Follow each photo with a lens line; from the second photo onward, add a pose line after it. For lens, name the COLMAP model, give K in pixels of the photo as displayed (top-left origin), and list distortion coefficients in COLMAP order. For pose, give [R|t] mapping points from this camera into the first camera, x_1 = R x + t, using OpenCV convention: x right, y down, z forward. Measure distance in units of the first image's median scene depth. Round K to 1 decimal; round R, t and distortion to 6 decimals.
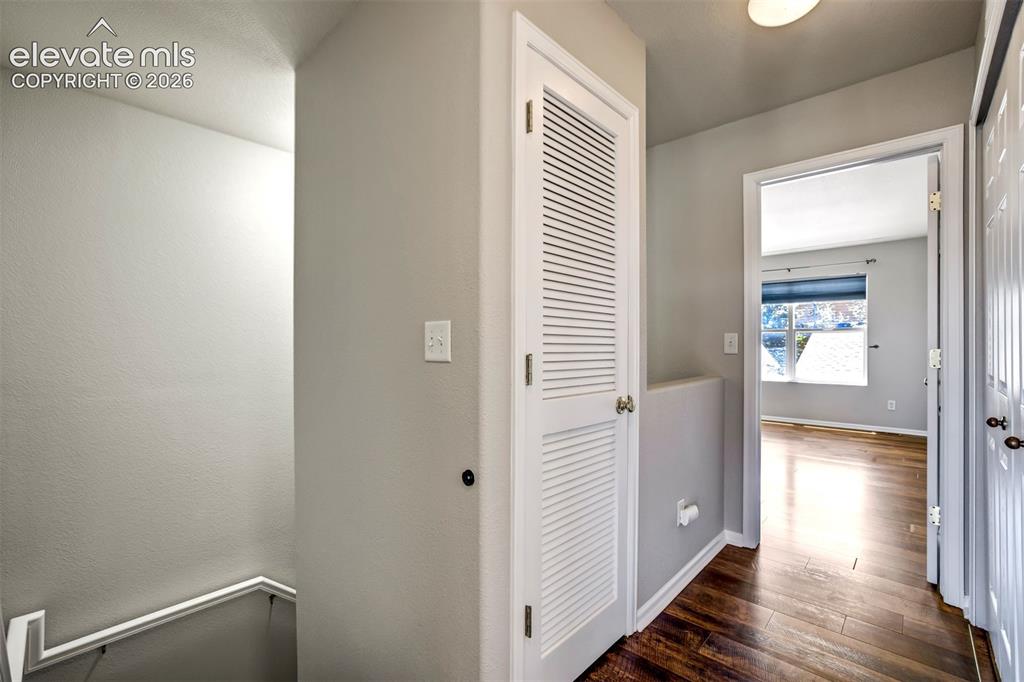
lens RADIAL K [[443.7, 0, 512.7], [0, 443.7, 344.5], [0, 0, 1]] dist [0.003678, 0.001475]
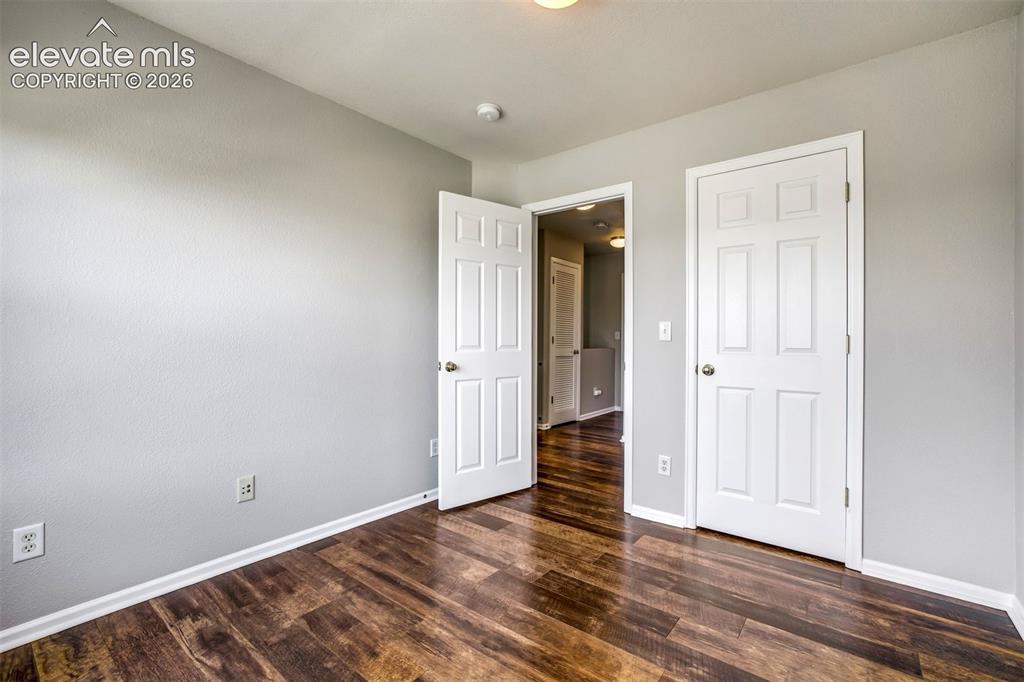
lens RADIAL K [[443.7, 0, 516.0], [0, 443.7, 336.3], [0, 0, 1]] dist [0.003678, 0.001475]
pose [[0.994567, 0.002838, 0.104058, -0.525243], [-0.003961, 0.999936, 0.010583, -0.011709], [-0.104021, -0.010938, 0.994515, -2.192377]]
